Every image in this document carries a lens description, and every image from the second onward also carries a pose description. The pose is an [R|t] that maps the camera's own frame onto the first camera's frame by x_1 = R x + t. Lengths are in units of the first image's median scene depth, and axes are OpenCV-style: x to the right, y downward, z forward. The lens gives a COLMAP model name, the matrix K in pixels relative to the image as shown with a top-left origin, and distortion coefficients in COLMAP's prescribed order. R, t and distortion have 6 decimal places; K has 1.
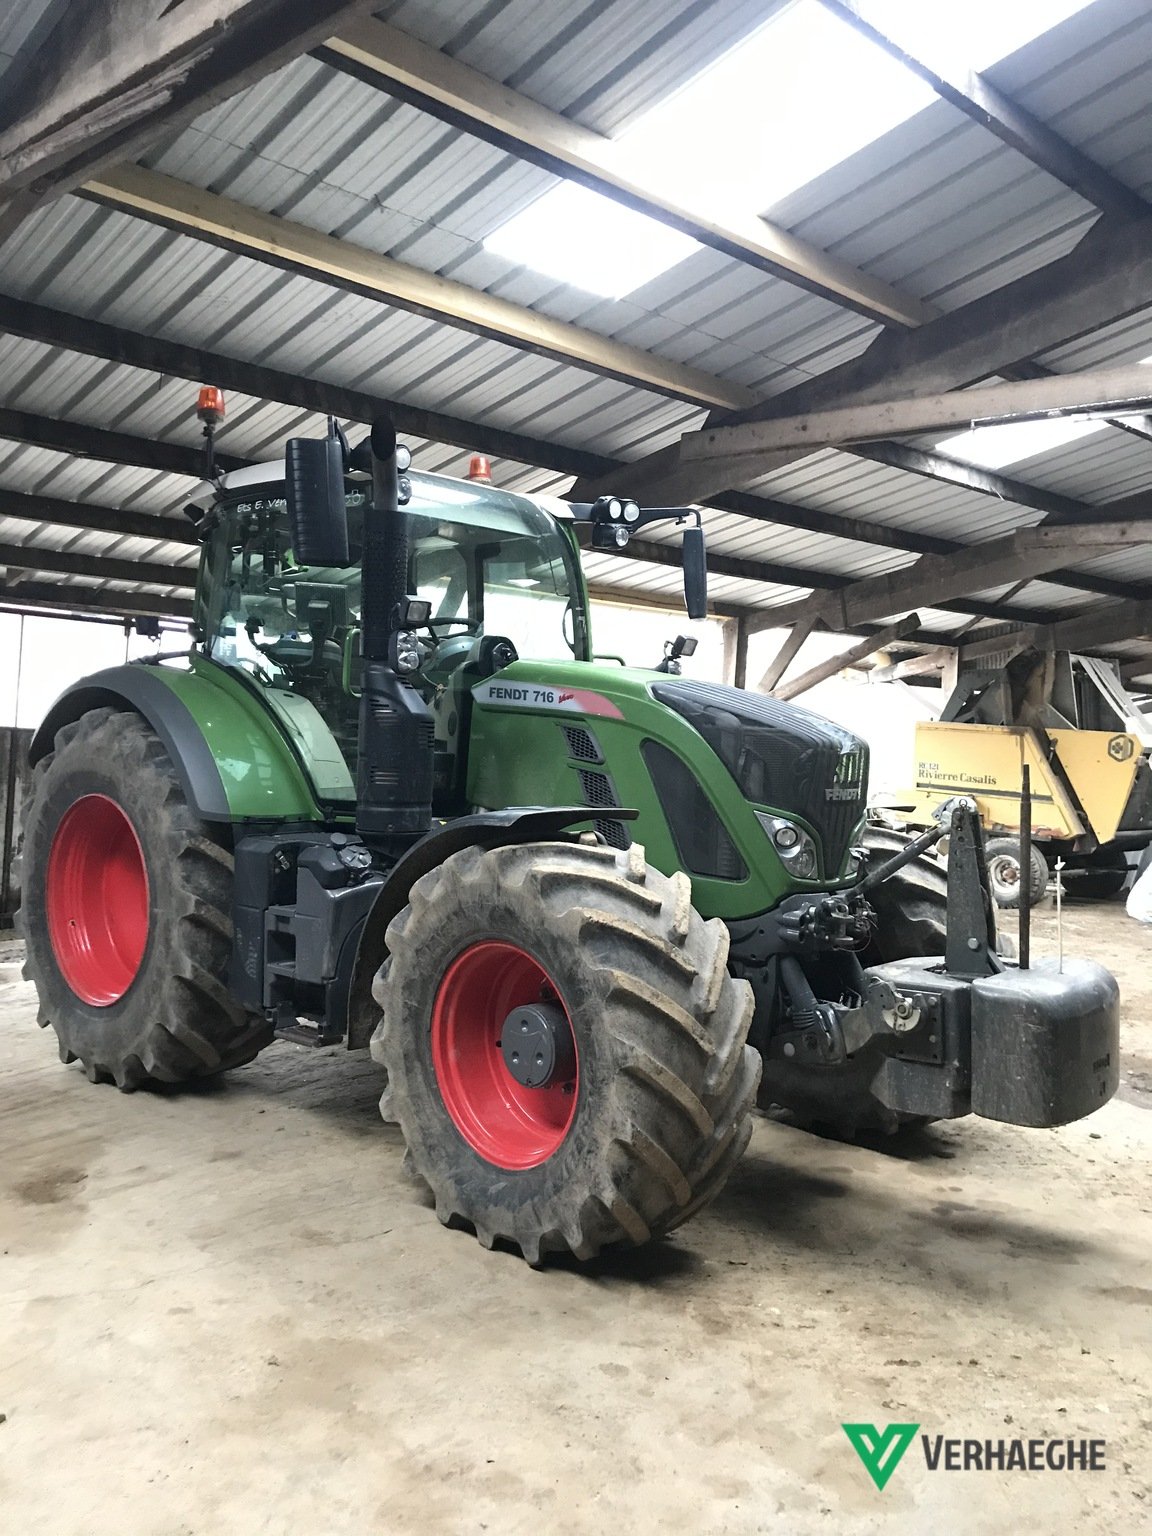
lens RADIAL K [[1275.9, 0, 574.0], [0, 1275.9, 778.1], [0, 0, 1]] dist [-0.018952, 0.084626]
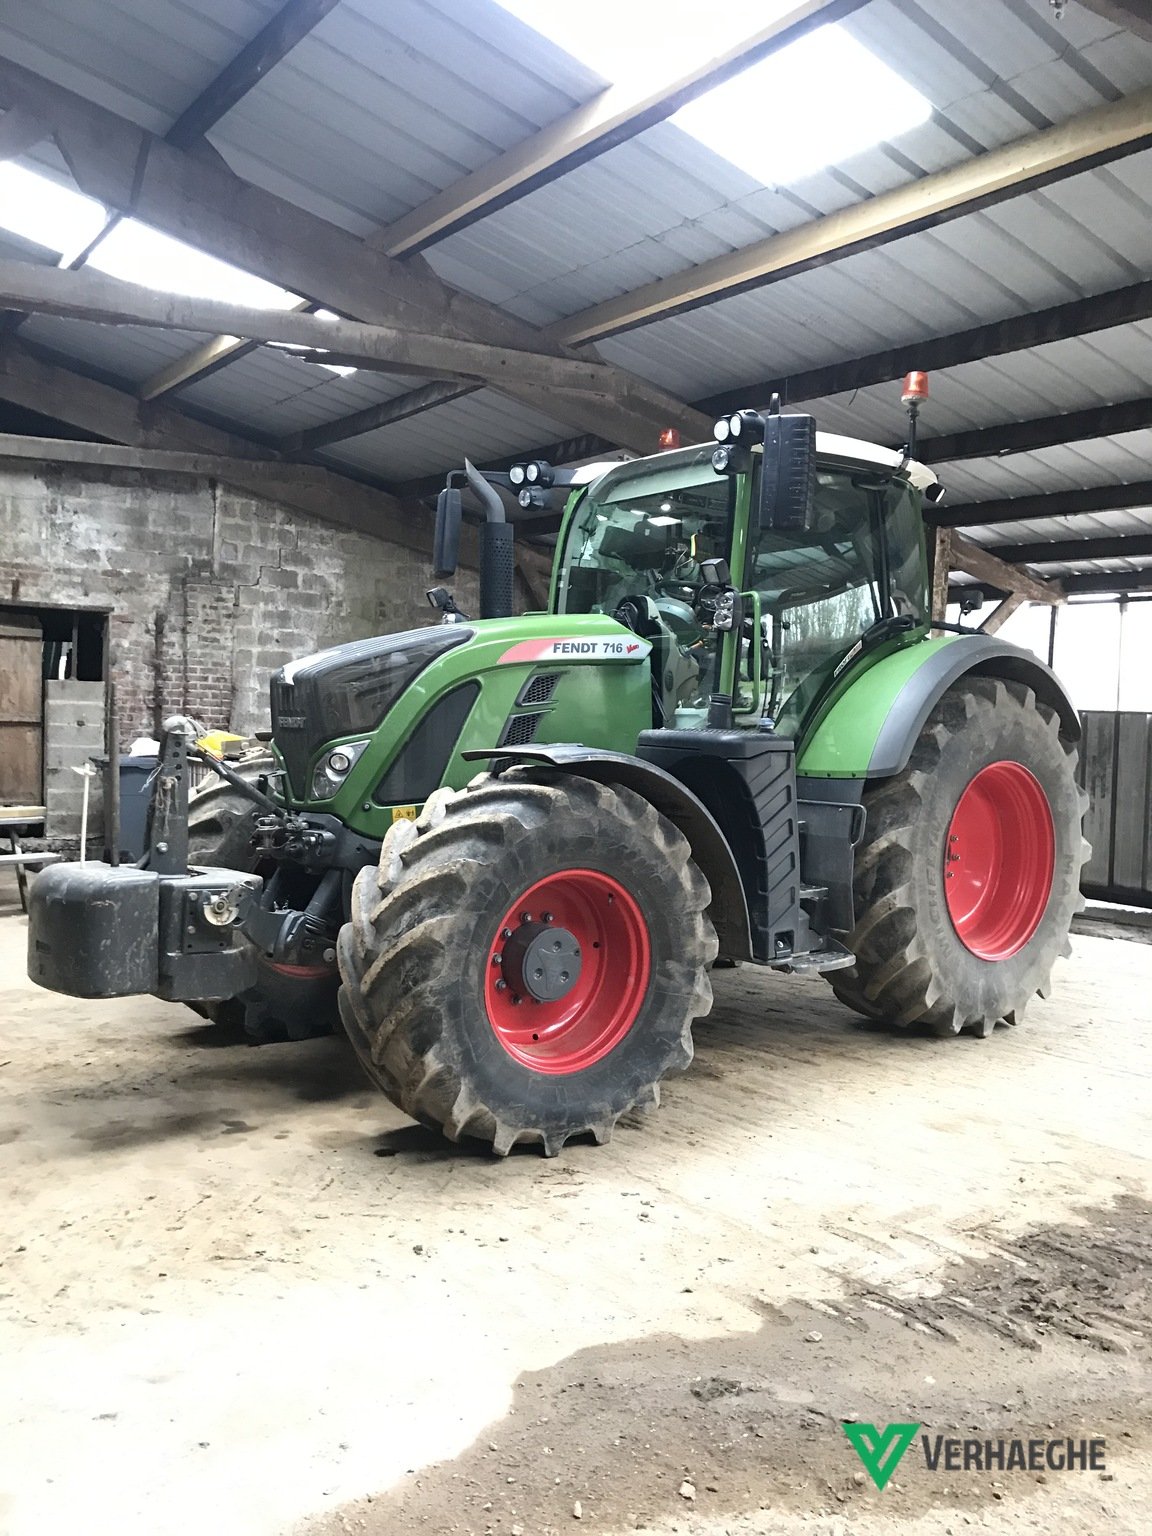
lens RADIAL K [[1275.9, 0, 572.6], [0, 1275.9, 760.2], [0, 0, 1]] dist [-0.018952, 0.084626]
pose [[-0.147812, -0.001556, -0.989014, 1.012959], [-0.051317, 0.998664, 0.006099, 0.023031], [0.987683, 0.051655, -0.147694, 1.129071]]
